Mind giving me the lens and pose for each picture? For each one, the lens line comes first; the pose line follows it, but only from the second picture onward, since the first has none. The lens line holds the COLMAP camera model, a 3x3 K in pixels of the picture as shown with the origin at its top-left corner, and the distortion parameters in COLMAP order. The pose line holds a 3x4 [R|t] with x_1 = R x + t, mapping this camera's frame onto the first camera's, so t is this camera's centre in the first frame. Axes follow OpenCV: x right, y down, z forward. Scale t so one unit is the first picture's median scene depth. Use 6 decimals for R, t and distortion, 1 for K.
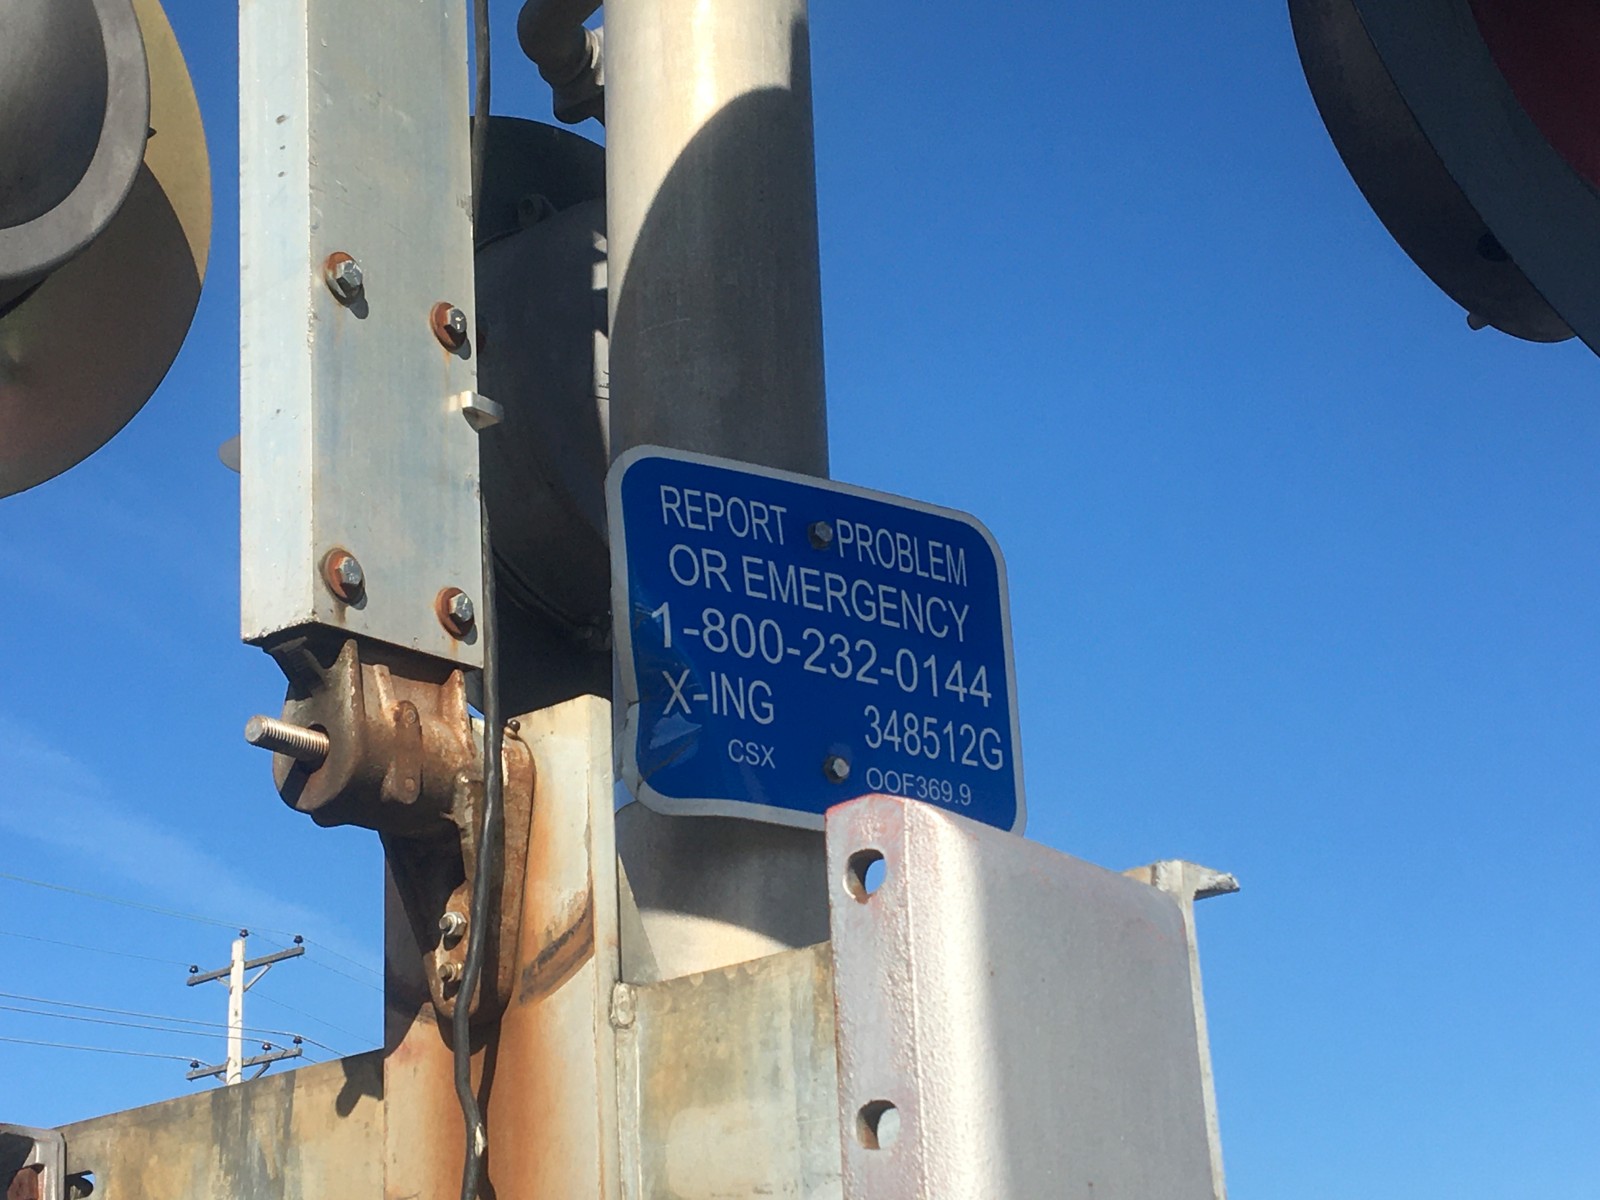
lens RADIAL K [[2758.6, 0, 797.8], [0, 2758.6, 599.4], [0, 0, 1]] dist [0.065521, 0.000000]
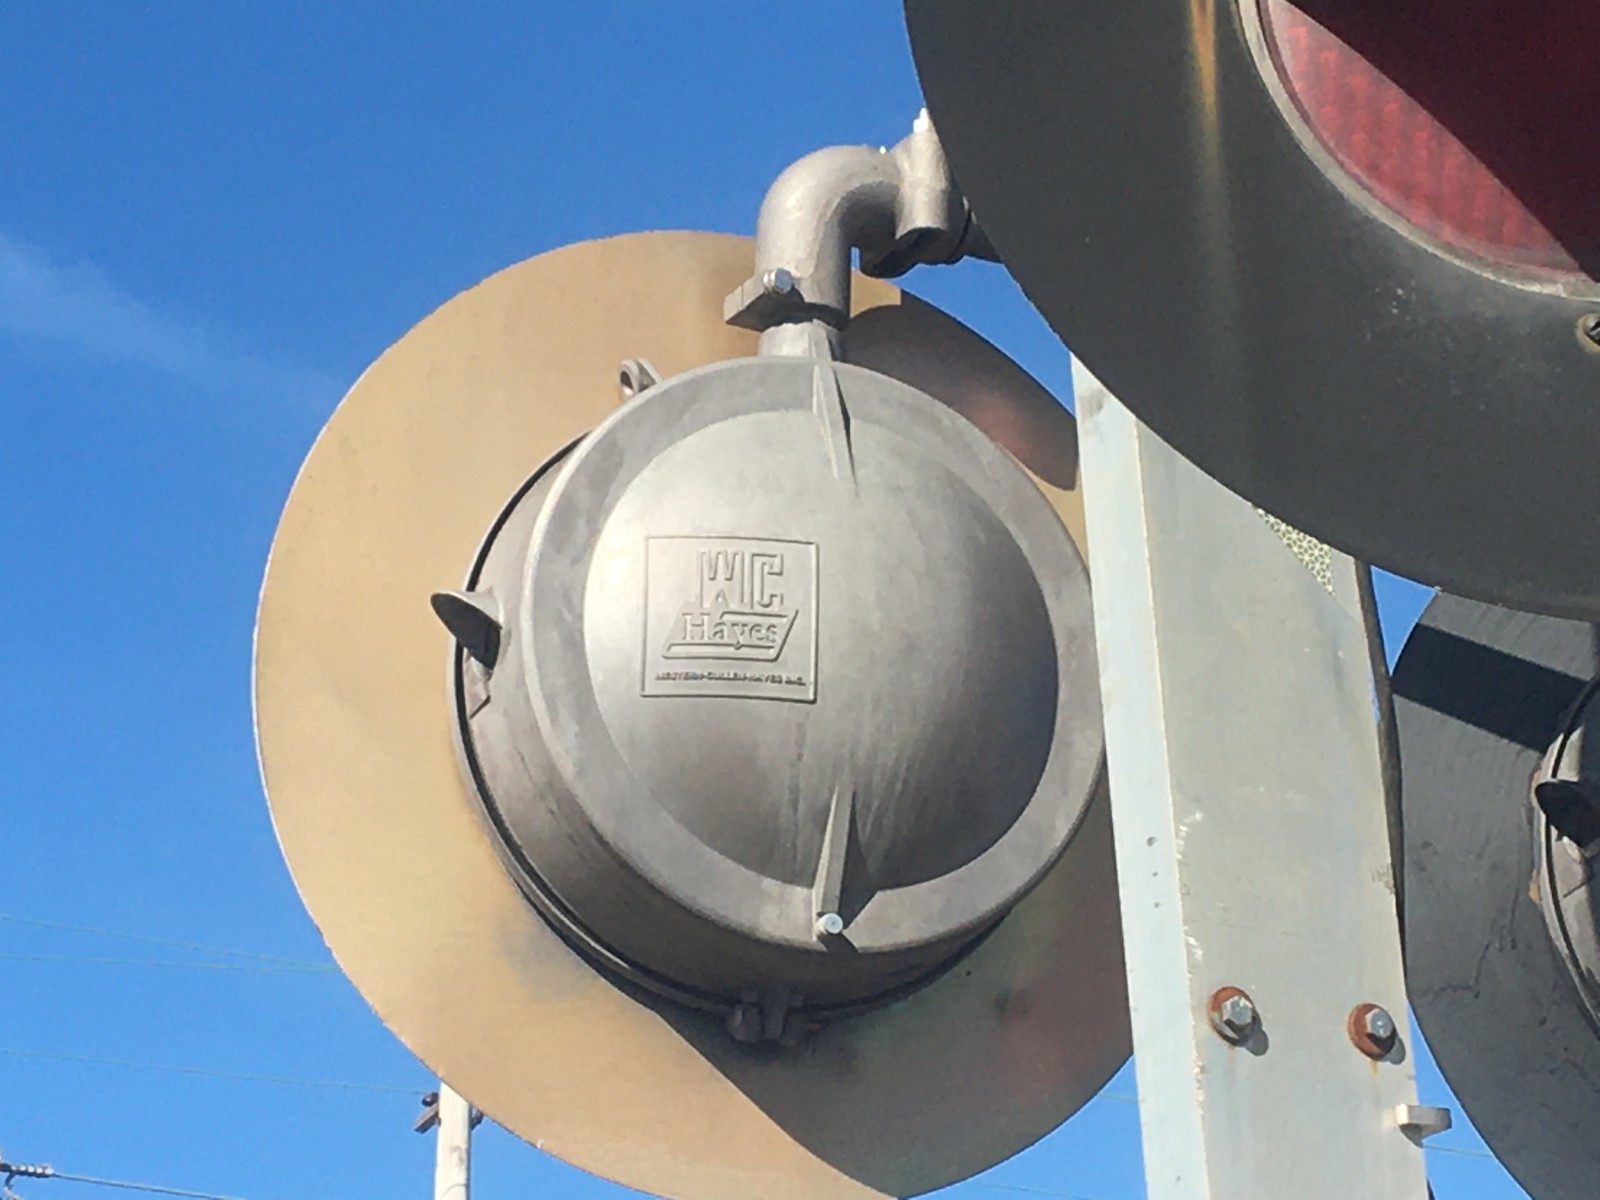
lens RADIAL K [[5014.2, 0, 798.9], [0, 5014.2, 594.2], [0, 0, 1]] dist [0.108128, 0.000000]
pose [[0.903076, -0.134748, -0.407795, 0.381393], [0.138517, 0.990149, -0.020426, -0.230267], [0.406530, -0.038040, 0.912845, -0.531244]]
